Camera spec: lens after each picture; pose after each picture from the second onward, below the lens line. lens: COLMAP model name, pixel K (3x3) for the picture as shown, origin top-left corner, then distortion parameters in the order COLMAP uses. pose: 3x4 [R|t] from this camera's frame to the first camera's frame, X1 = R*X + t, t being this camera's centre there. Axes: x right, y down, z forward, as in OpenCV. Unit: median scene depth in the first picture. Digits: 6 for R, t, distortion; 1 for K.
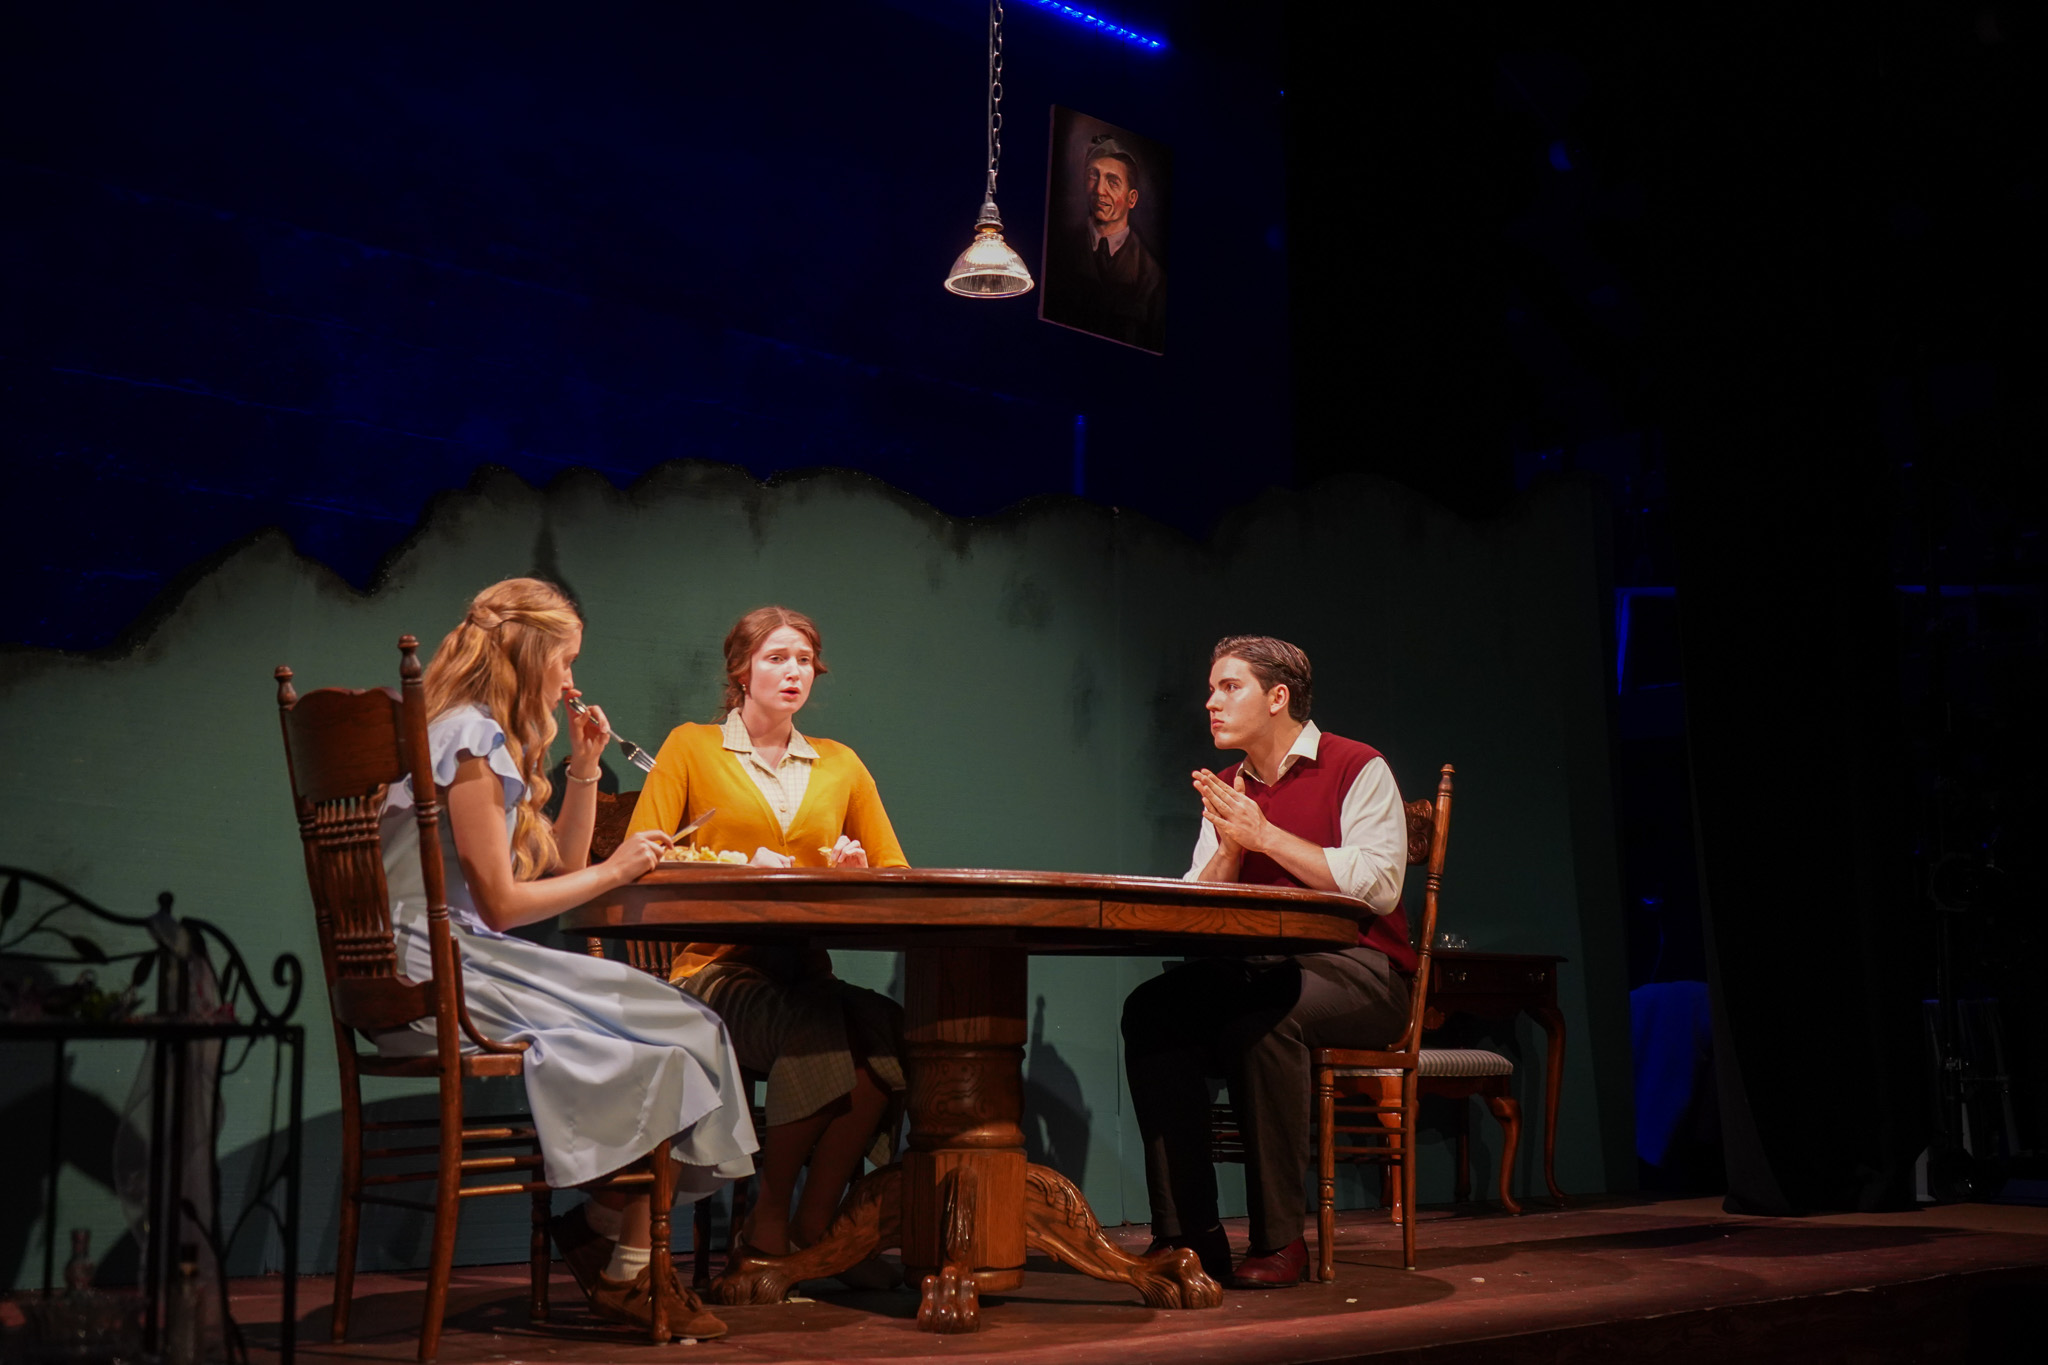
lens RADIAL K [[2592.4, 0, 1026.4], [0, 2592.4, 686.0], [0, 0, 1]] dist [-0.036167, 0.000000]
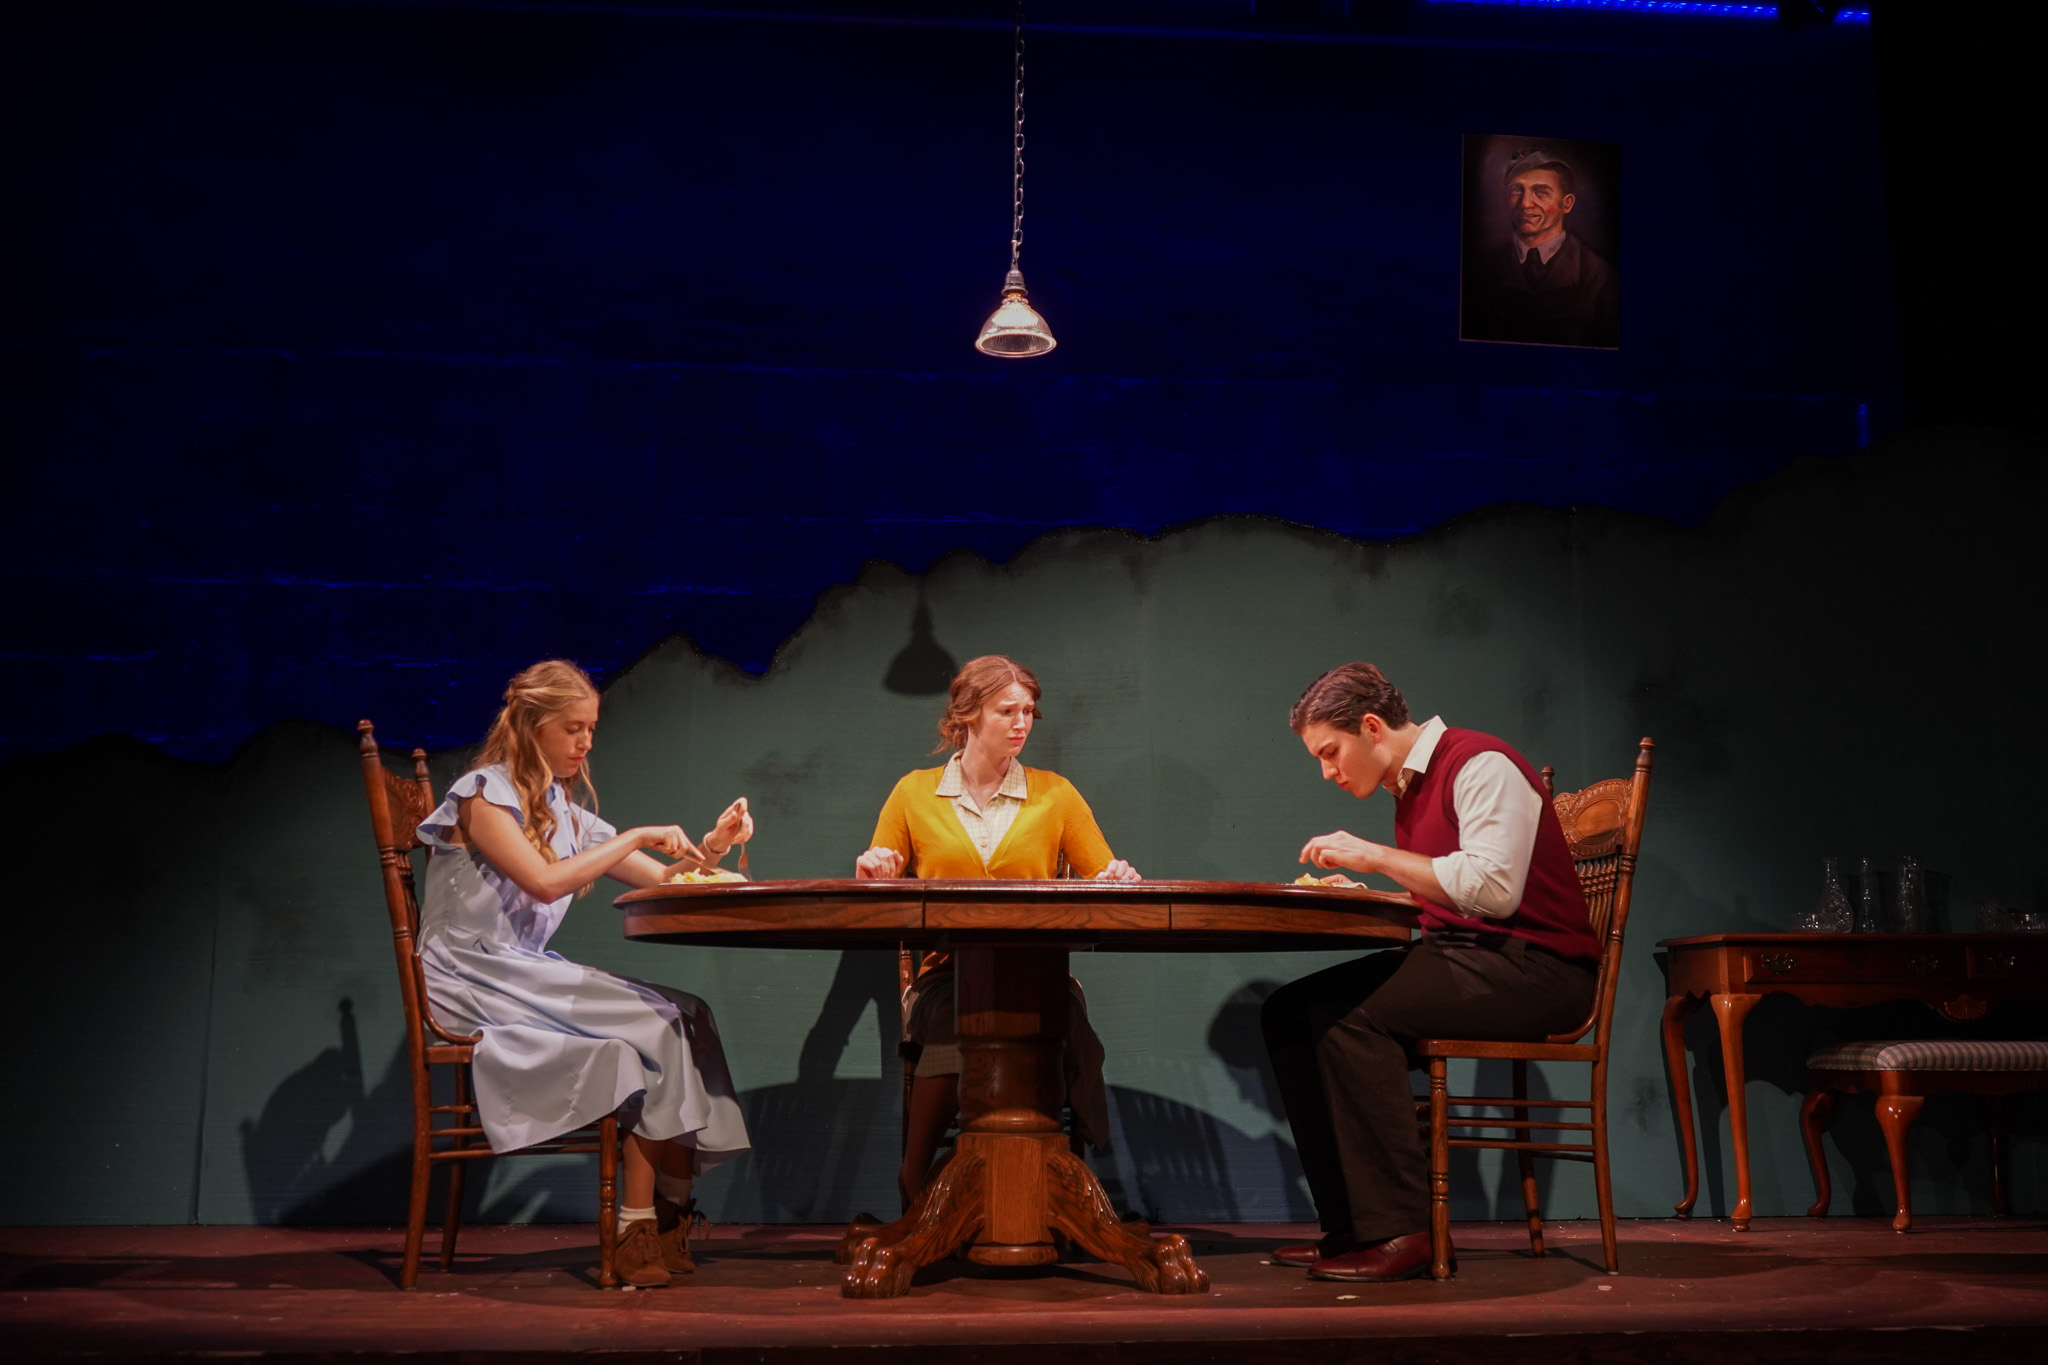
lens RADIAL K [[2217.0, 0, 1029.2], [0, 2217.0, 684.6], [0, 0, 1]] dist [-0.021261, 0.000000]
pose [[0.788147, -0.101112, -0.607124, 0.545422], [0.086988, 0.994812, -0.052753, 0.039023], [0.609308, -0.011236, 0.792854, 0.255375]]
